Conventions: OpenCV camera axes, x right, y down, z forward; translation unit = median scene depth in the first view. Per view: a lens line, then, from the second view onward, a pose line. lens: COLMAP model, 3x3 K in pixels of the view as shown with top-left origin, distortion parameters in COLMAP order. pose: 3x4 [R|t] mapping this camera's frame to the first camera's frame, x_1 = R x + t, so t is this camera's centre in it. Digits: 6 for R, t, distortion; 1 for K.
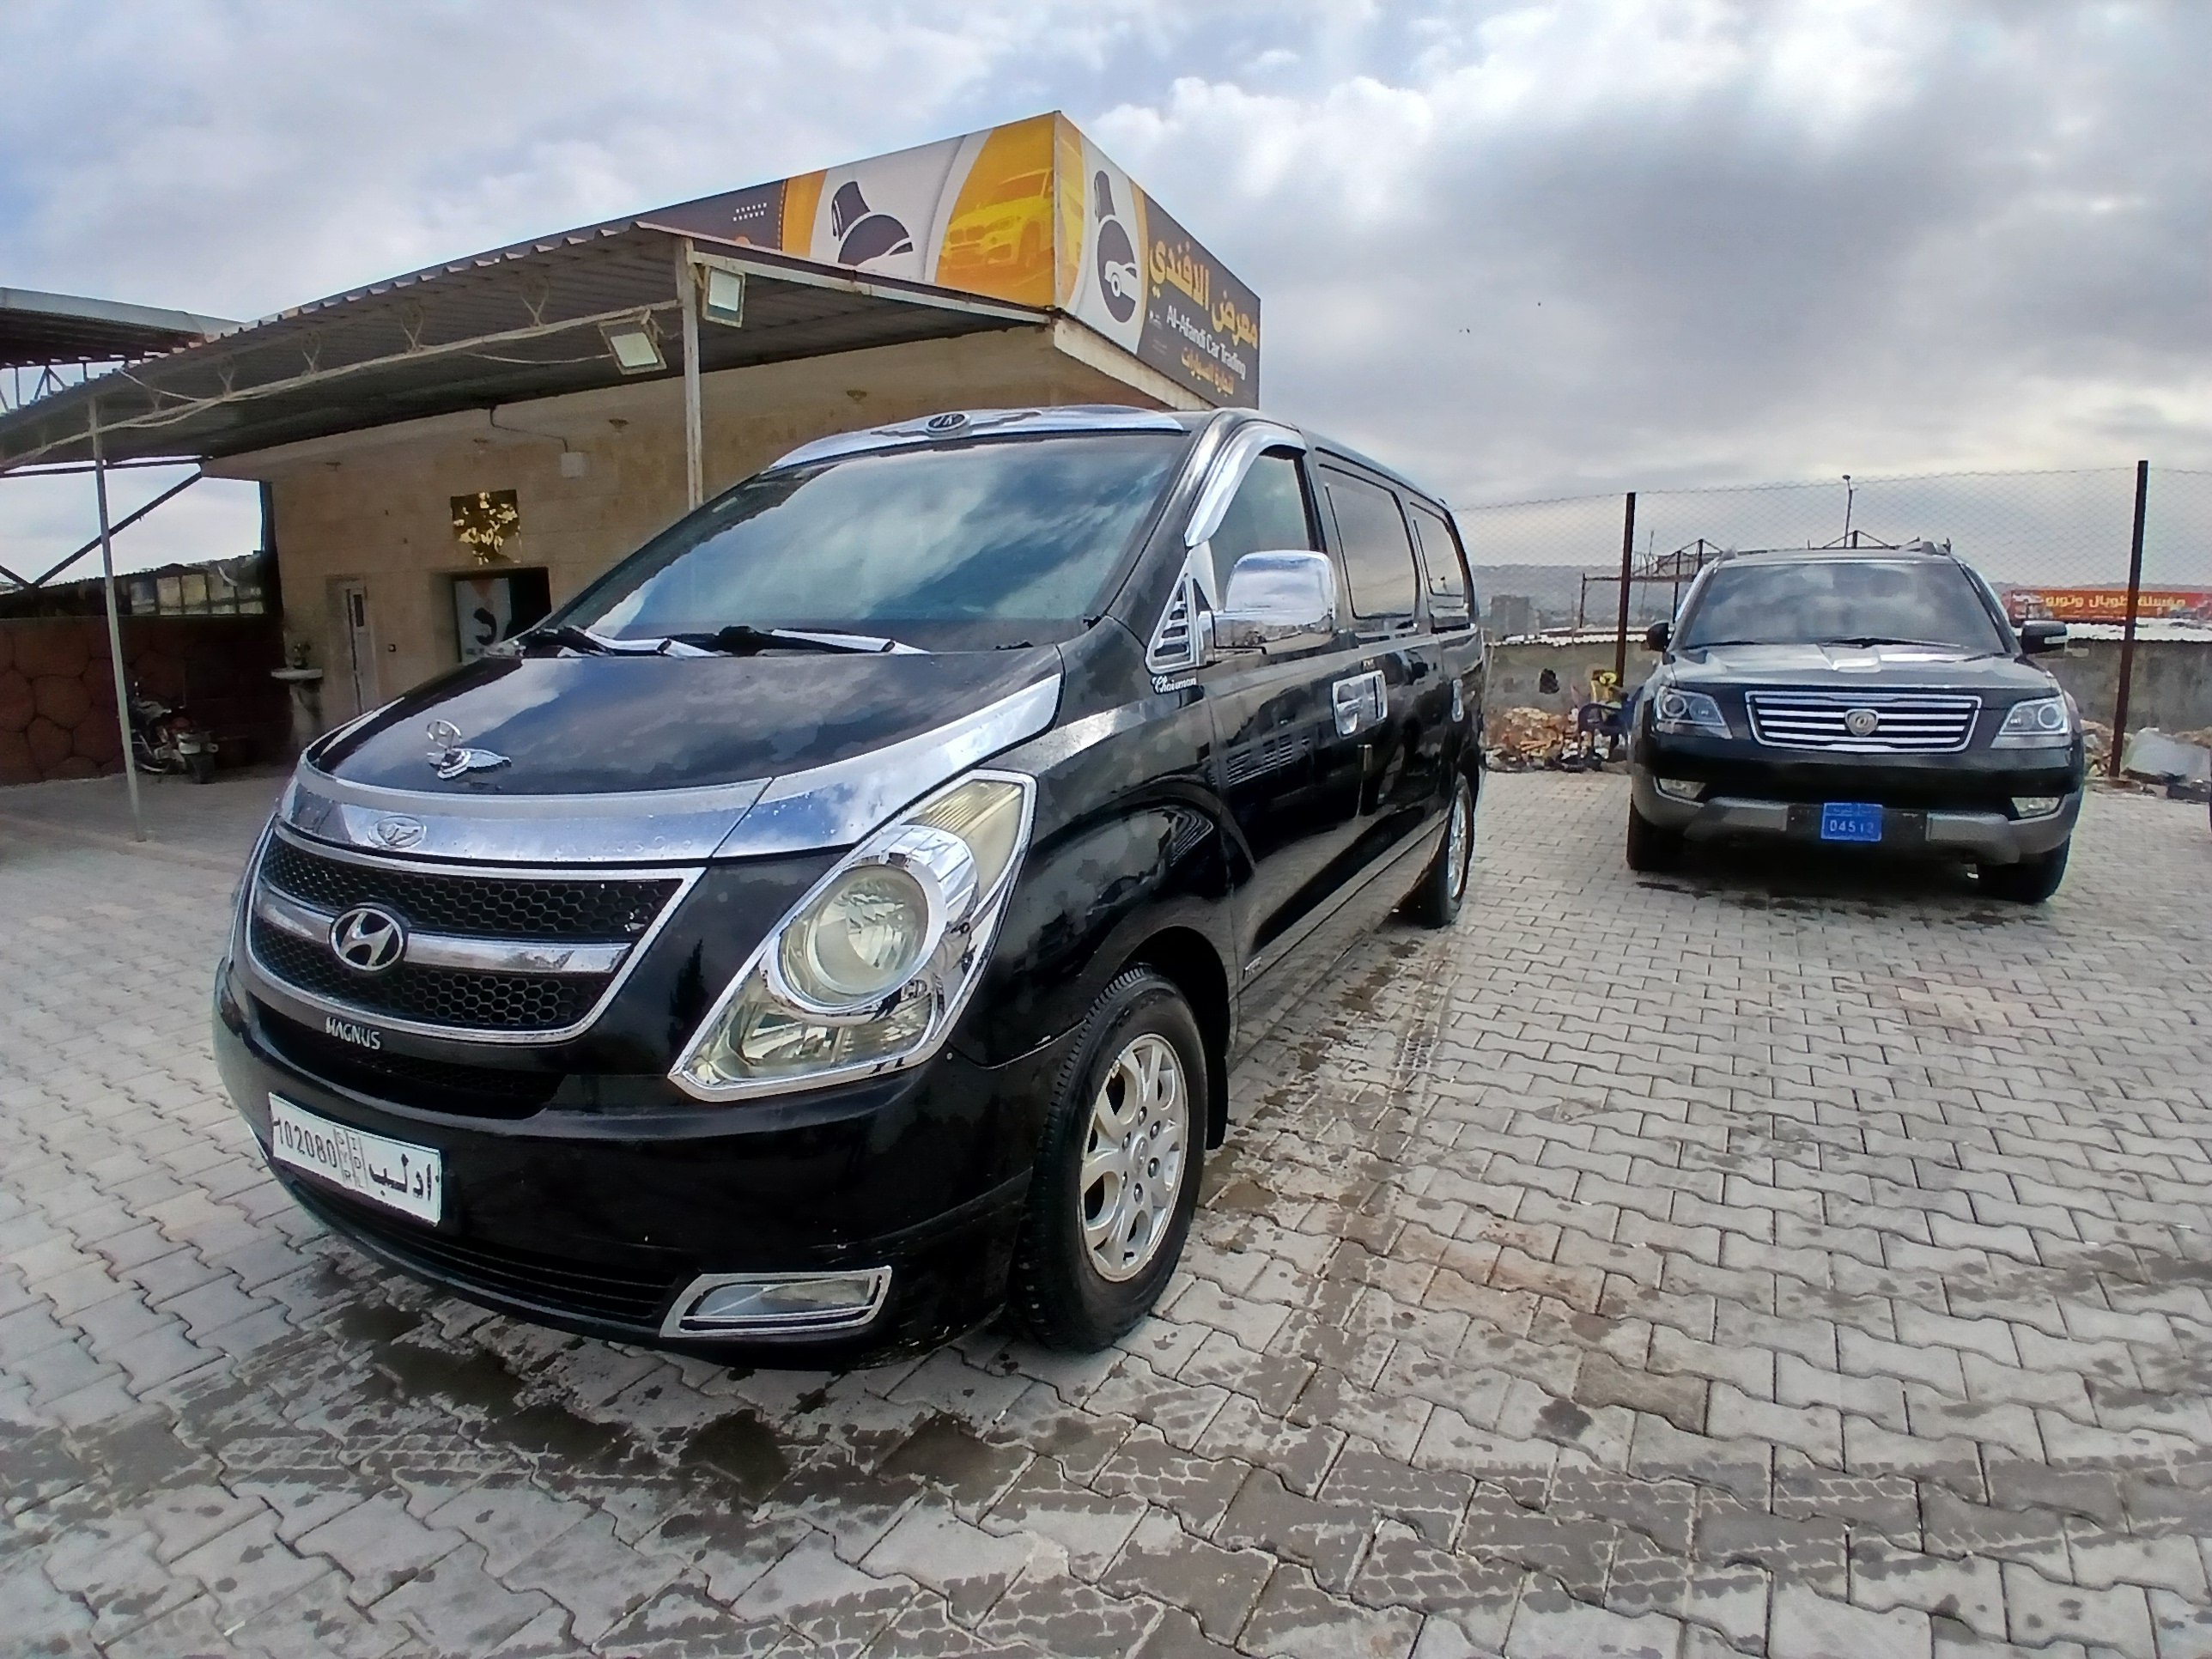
lens RADIAL K [[1122.9, 0, 1111.9], [0, 1122.9, 822.1], [0, 0, 1]] dist [0.001025, -0.045584]
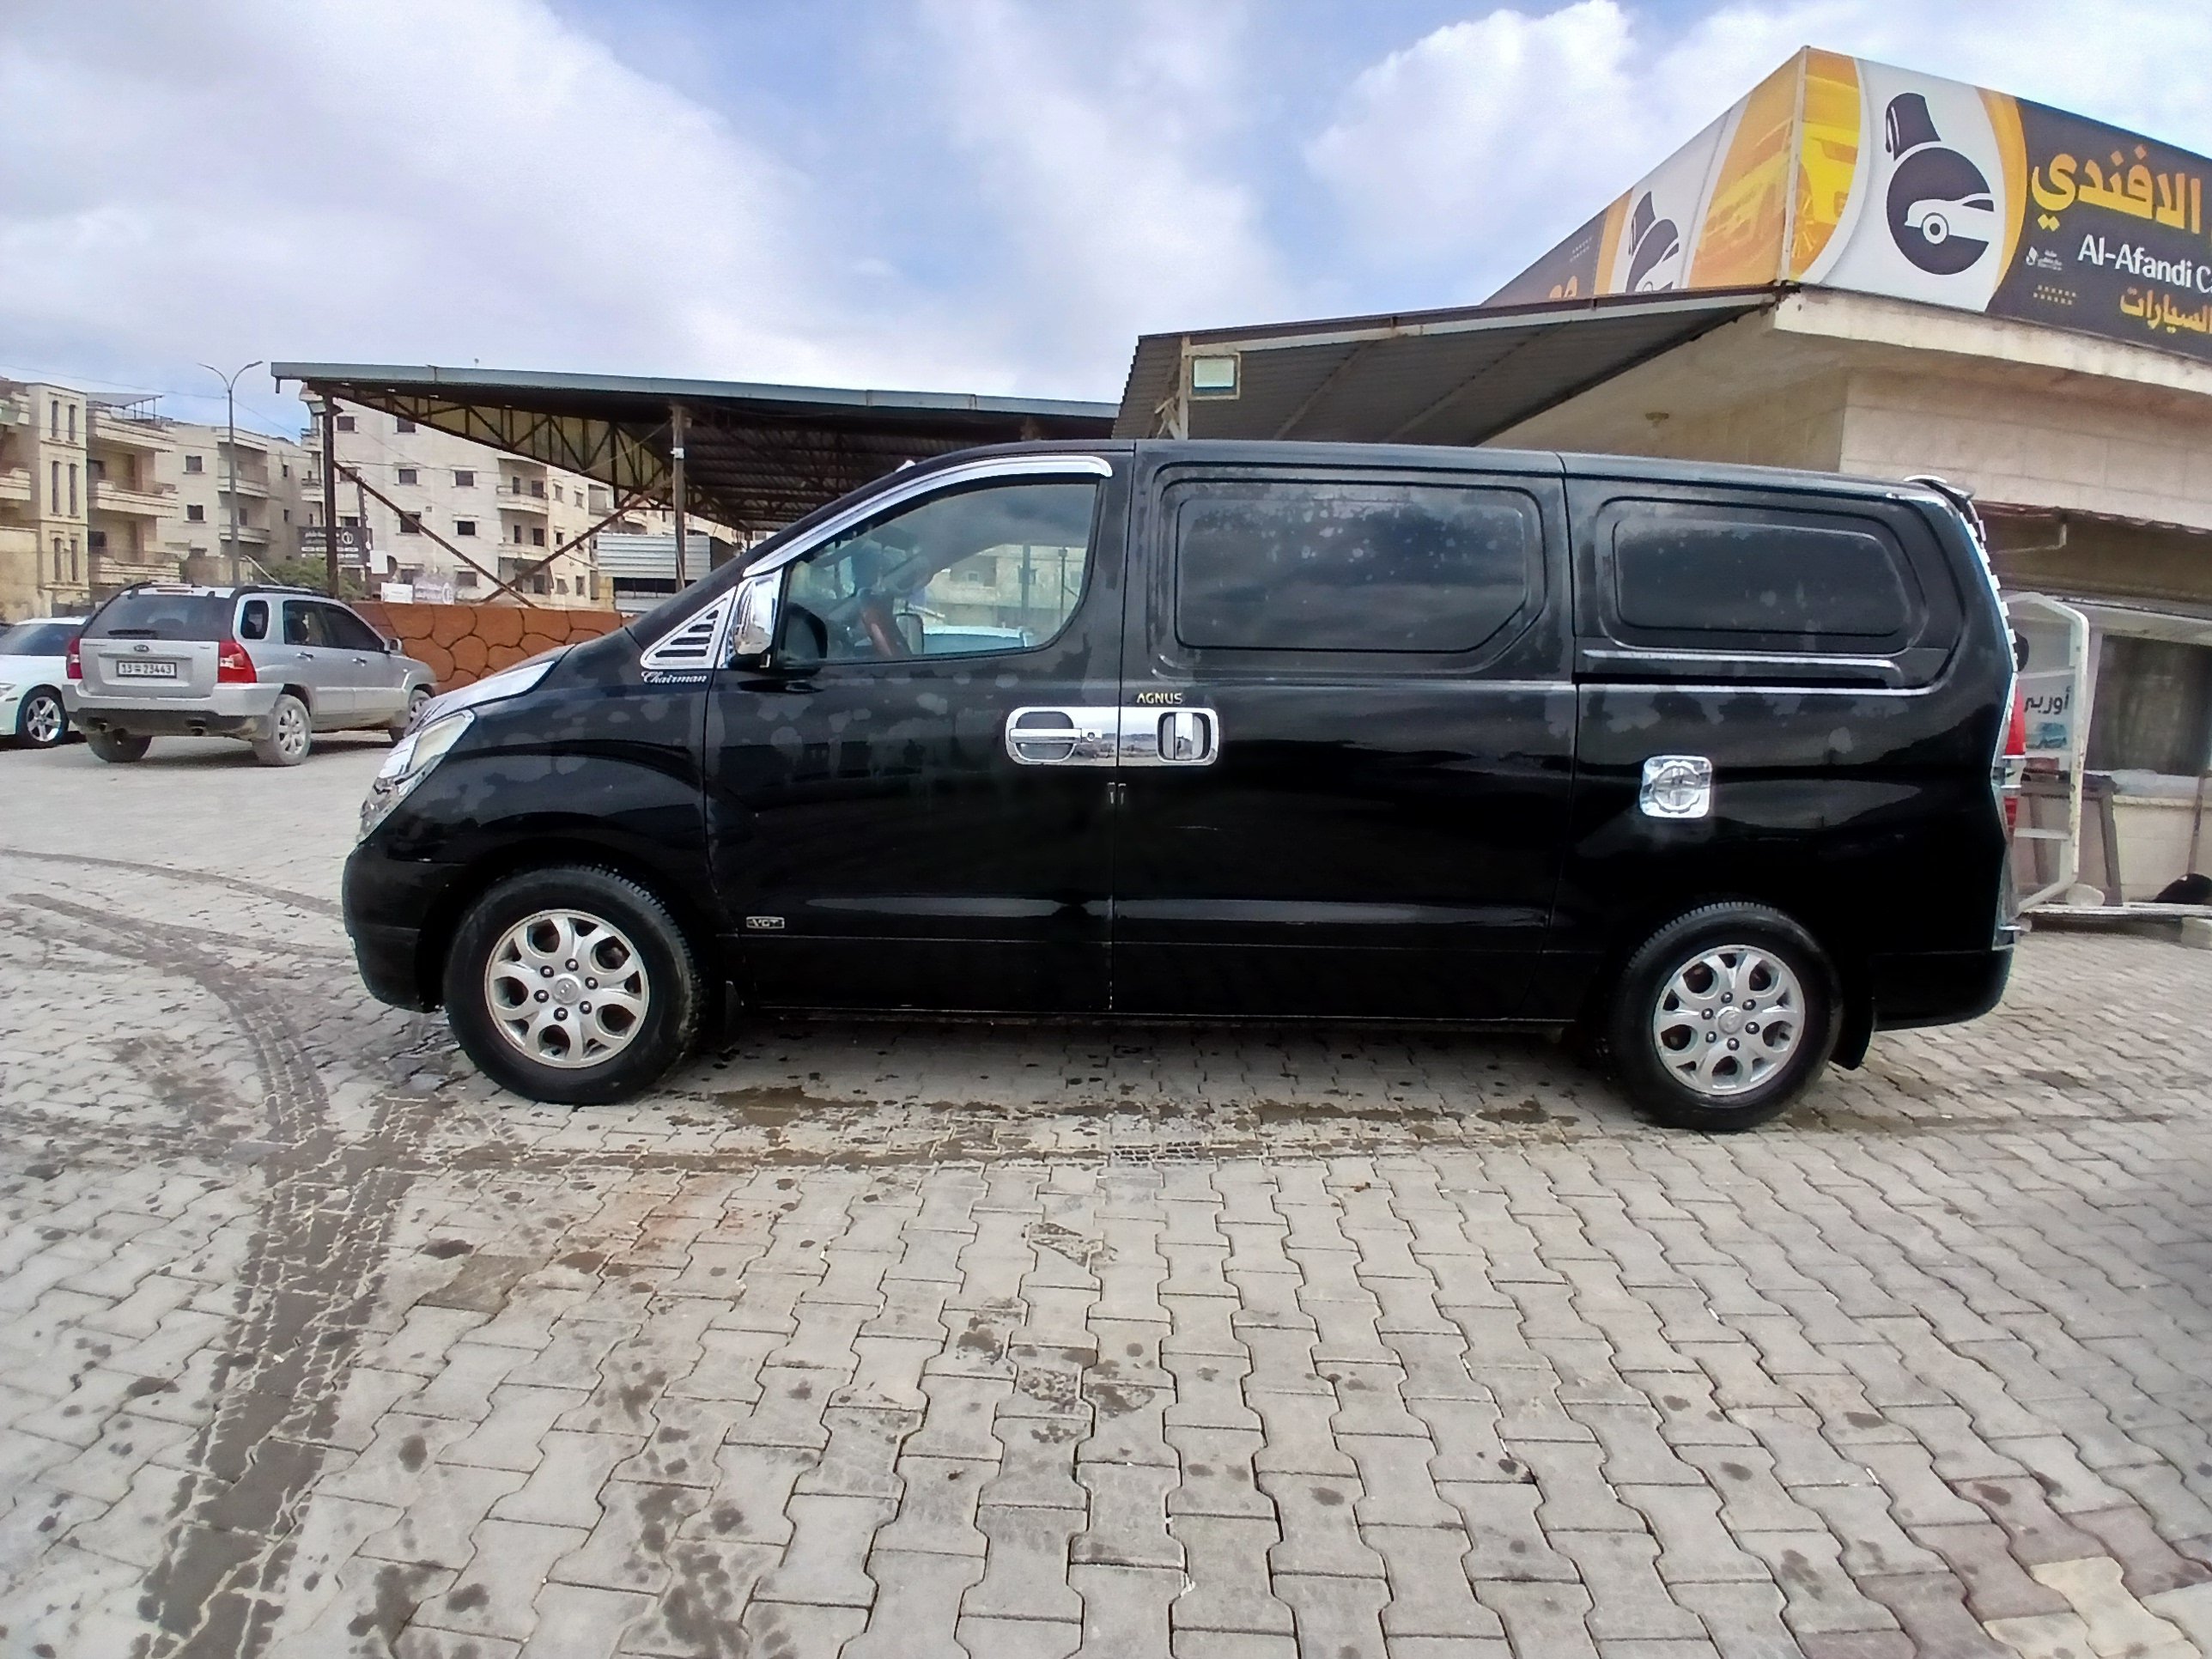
lens RADIAL K [[1122.9, 0, 1111.9], [0, 1122.9, 822.1], [0, 0, 1]] dist [0.001025, -0.045584]
pose [[0.473993, 0.155181, -0.866746, 0.457965], [-0.190498, 0.979108, 0.071121, -0.045609], [0.859675, 0.131403, 0.493652, 0.245547]]
